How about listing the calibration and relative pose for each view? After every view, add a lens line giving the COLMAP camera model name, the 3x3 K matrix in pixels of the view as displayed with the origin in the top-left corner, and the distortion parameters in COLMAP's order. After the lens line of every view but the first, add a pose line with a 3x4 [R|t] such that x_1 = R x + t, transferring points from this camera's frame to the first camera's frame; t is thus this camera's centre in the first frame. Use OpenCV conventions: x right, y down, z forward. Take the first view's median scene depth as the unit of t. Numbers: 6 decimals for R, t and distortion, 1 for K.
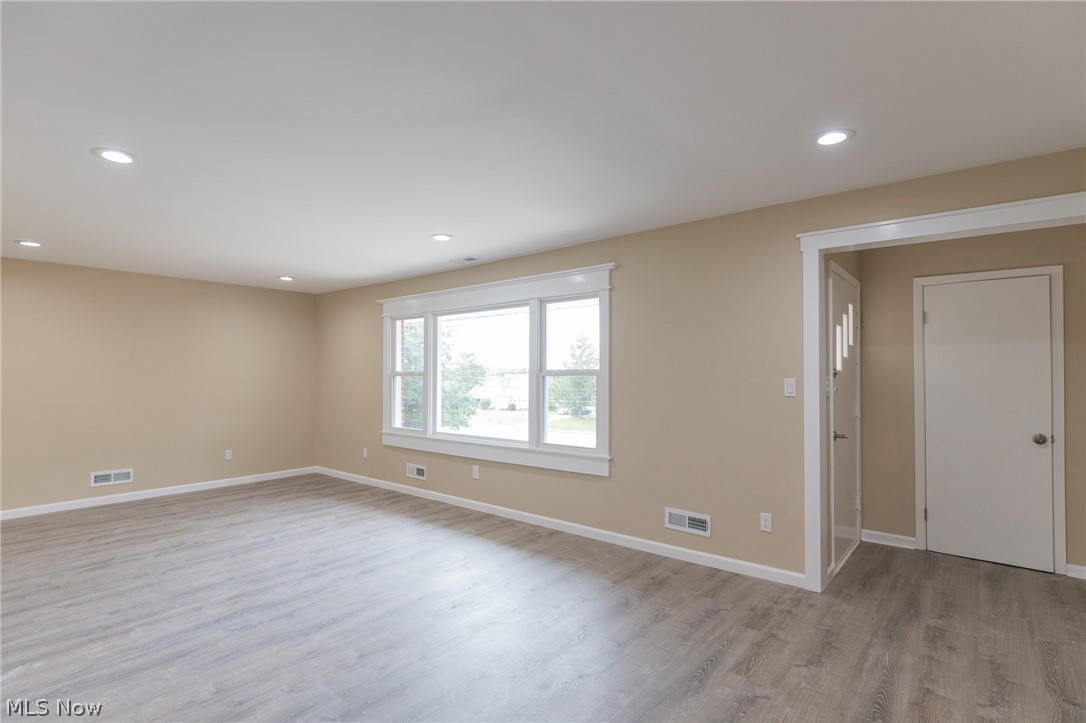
lens RADIAL K [[532.8, 0, 555.8], [0, 532.8, 368.1], [0, 0, 1]] dist [0.002410, -0.000321]
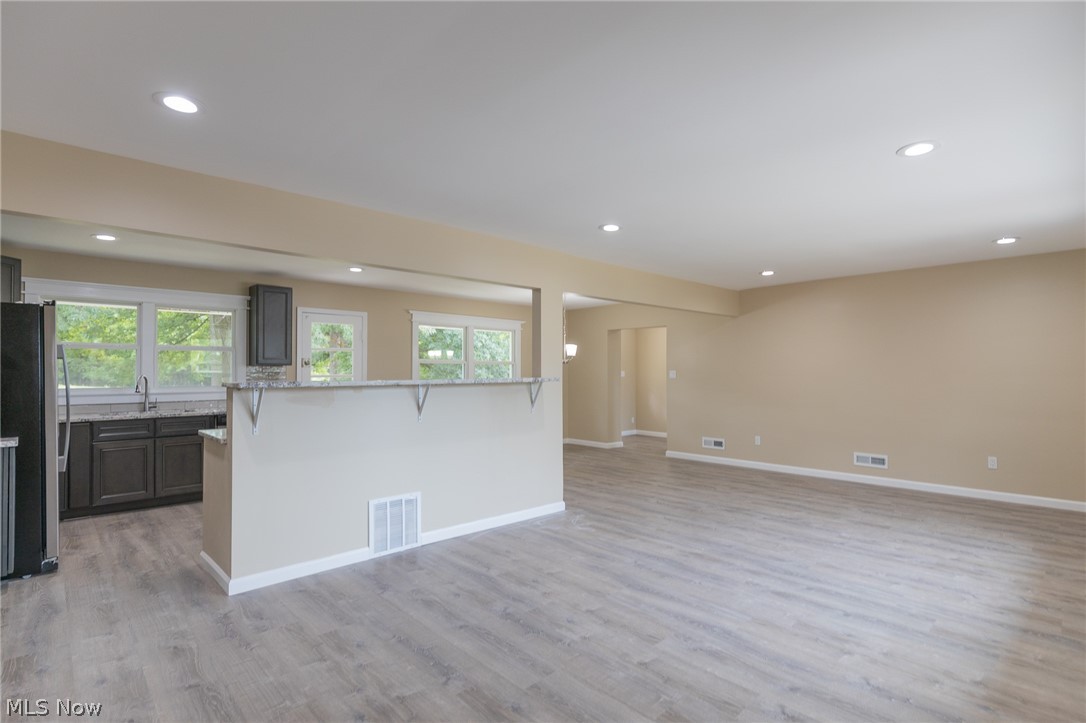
lens RADIAL K [[535.9, 0, 551.8], [0, 535.9, 366.6], [0, 0, 1]] dist [-0.003280, -0.001054]
pose [[-0.127377, -0.007717, -0.991824, 0.464846], [0.011166, 0.999895, -0.009214, 0.016803], [0.991792, -0.012248, -0.127277, 0.634034]]
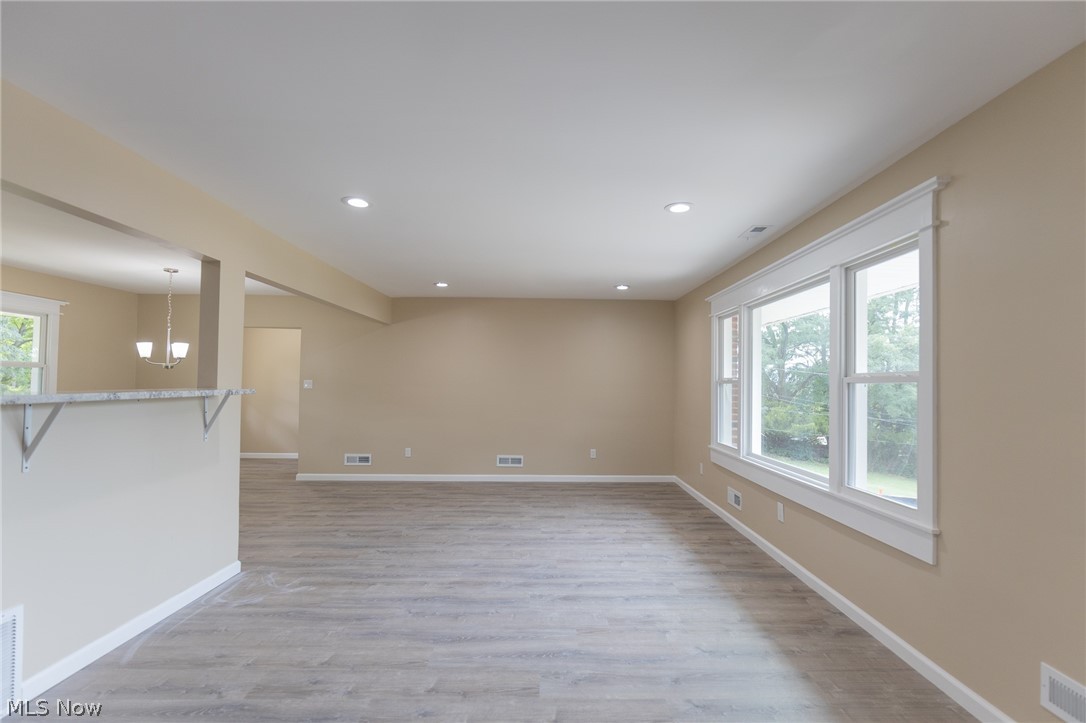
lens RADIAL K [[532.8, 0, 555.8], [0, 532.8, 368.1], [0, 0, 1]] dist [0.002410, -0.000321]
pose [[0.646332, -0.013122, -0.762943, 0.269570], [-0.003755, 0.999785, -0.020376, 0.012539], [0.763047, 0.016035, 0.646144, 0.340191]]
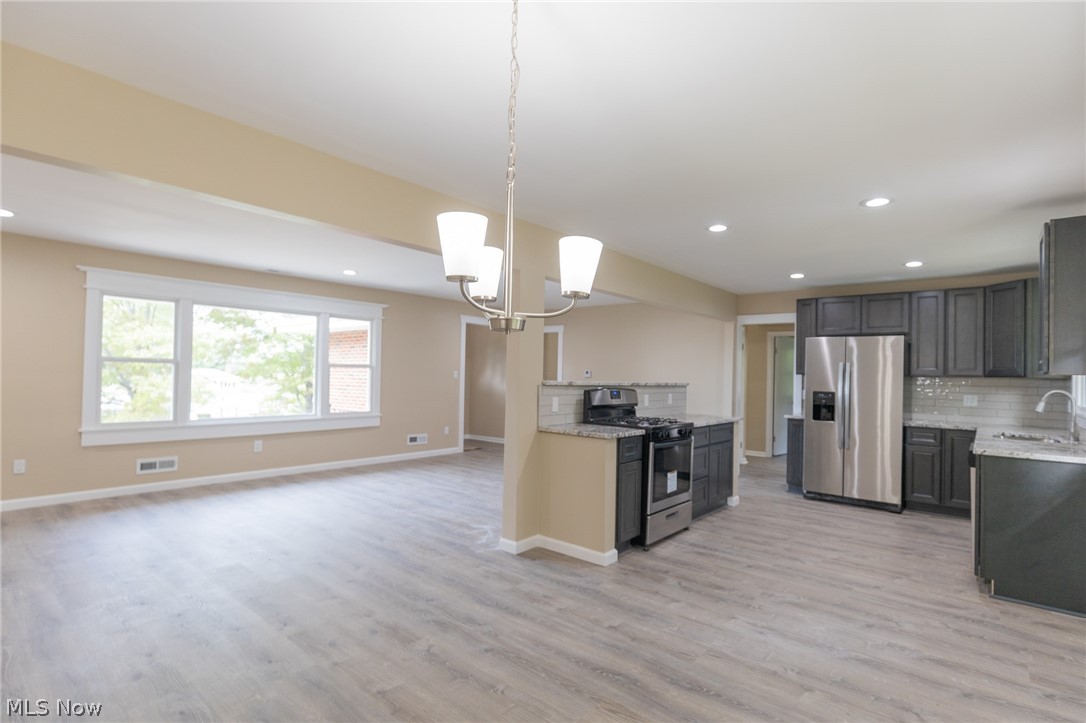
lens RADIAL K [[535.9, 0, 551.8], [0, 535.9, 366.6], [0, 0, 1]] dist [-0.003280, -0.001054]
pose [[0.007874, 0.011695, 0.999901, -1.648659], [-0.039512, 0.999154, -0.011375, 0.006571], [-0.999188, -0.039418, 0.008330, 0.420758]]
